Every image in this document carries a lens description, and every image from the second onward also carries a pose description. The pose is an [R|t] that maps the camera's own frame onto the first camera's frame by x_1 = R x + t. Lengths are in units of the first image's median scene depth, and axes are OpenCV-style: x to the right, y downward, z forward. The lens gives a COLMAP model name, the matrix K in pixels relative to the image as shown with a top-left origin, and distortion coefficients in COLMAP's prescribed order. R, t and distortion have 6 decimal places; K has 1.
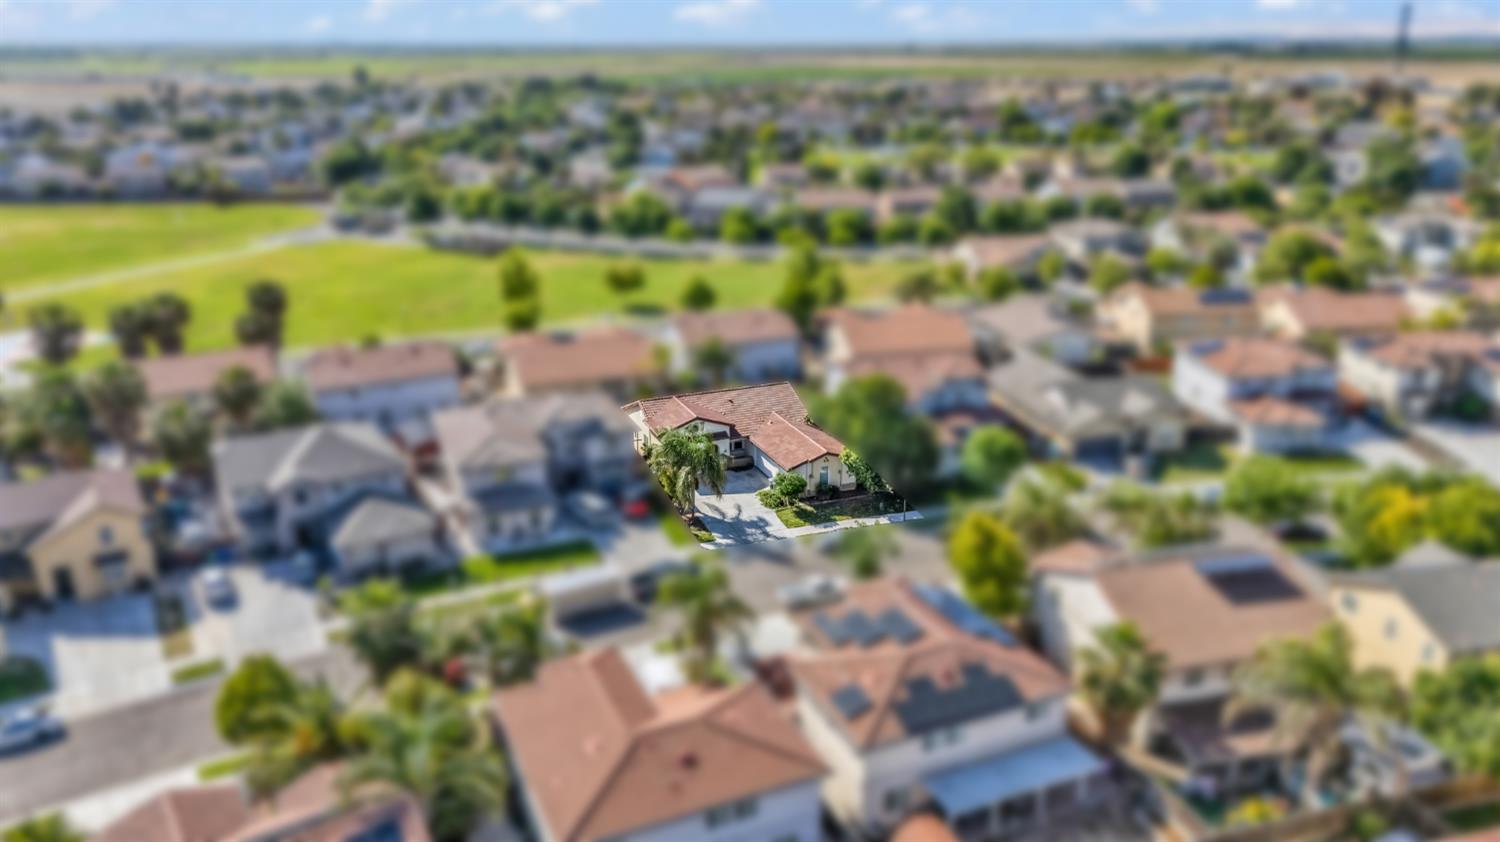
lens RADIAL K [[1052.8, 0, 750.0], [0, 1052.8, 421.0], [0, 0, 1]] dist [-0.006621, -0.001459]
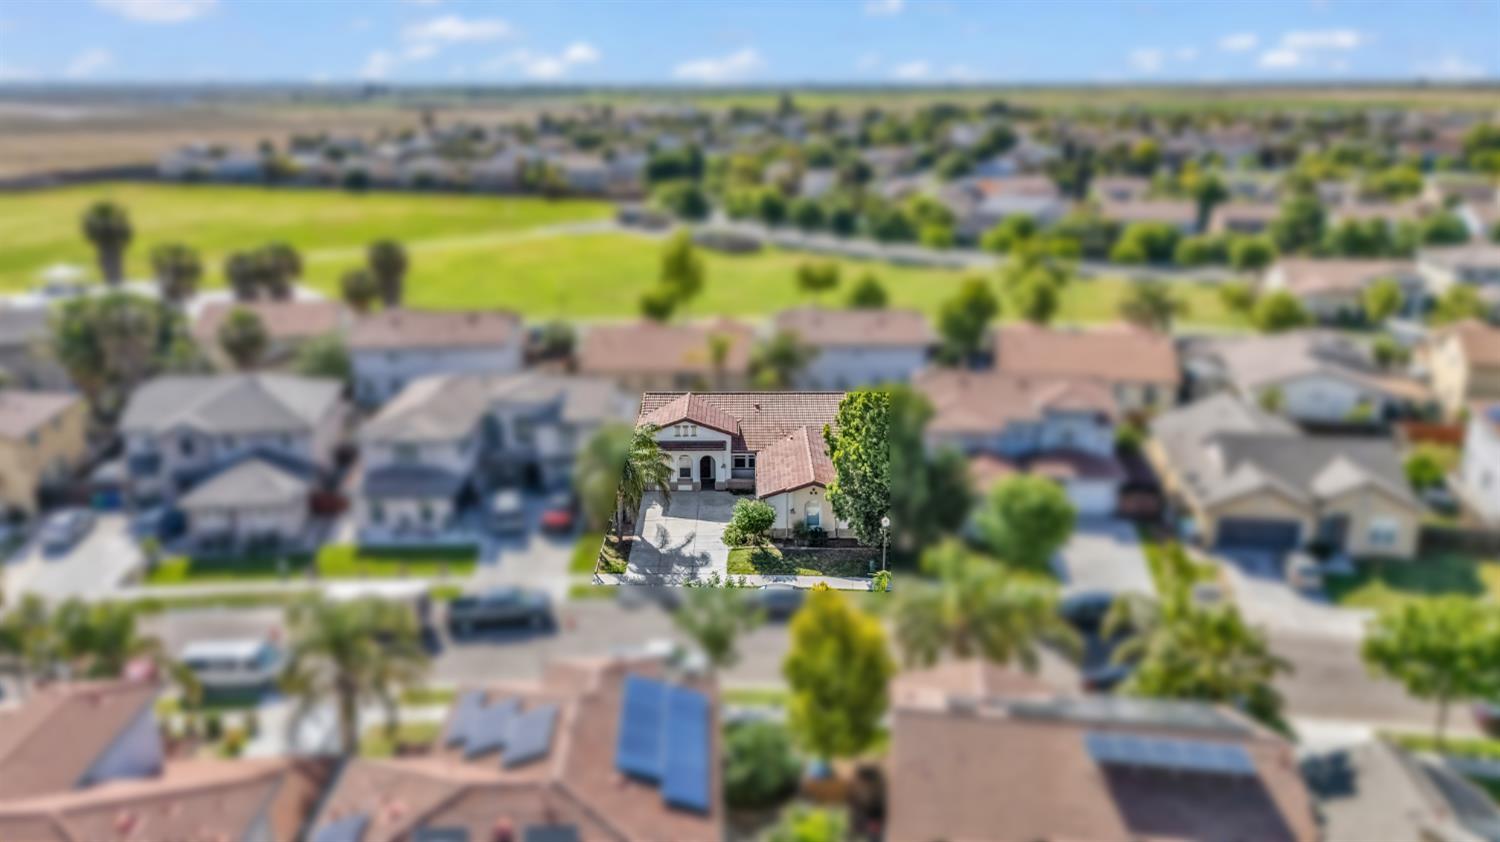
lens RADIAL K [[1052.8, 0, 750.0], [0, 1052.8, 421.0], [0, 0, 1]] dist [-0.006621, -0.001459]
pose [[0.924661, 0.111447, -0.364117, 0.280220], [-0.122843, 0.992392, -0.008209, -0.000878], [0.360432, 0.052320, 0.931317, 0.279043]]
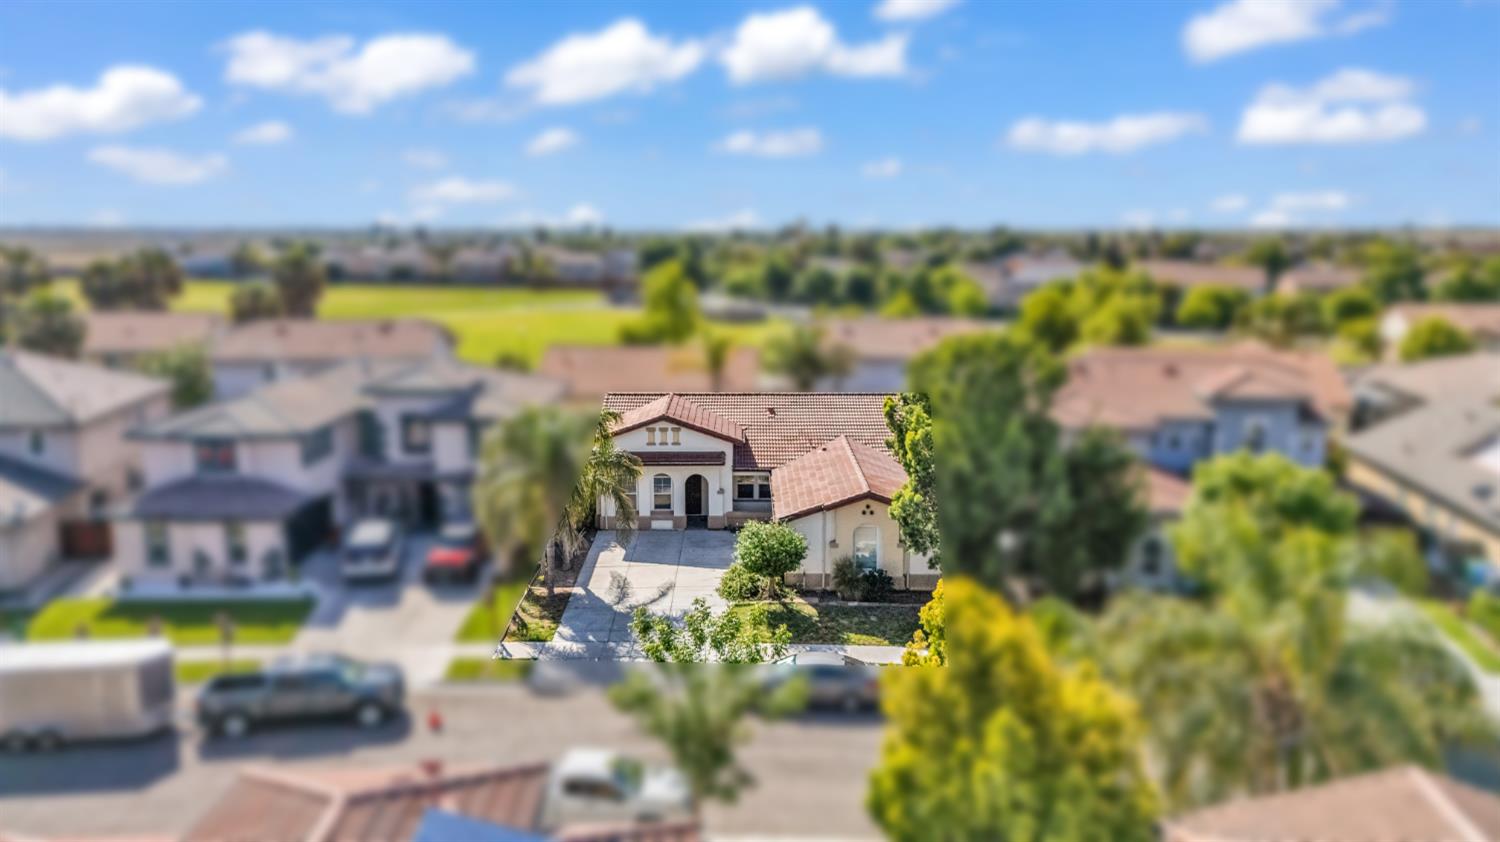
lens RADIAL K [[1070.6, 0, 750.0], [0, 1070.6, 421.0], [0, 0, 1]] dist [0.008330, 0.001224]
pose [[0.924324, 0.066137, -0.375833, 0.185779], [-0.124440, 0.983271, -0.133017, 0.063311], [0.360748, 0.169719, 0.917091, 0.528327]]
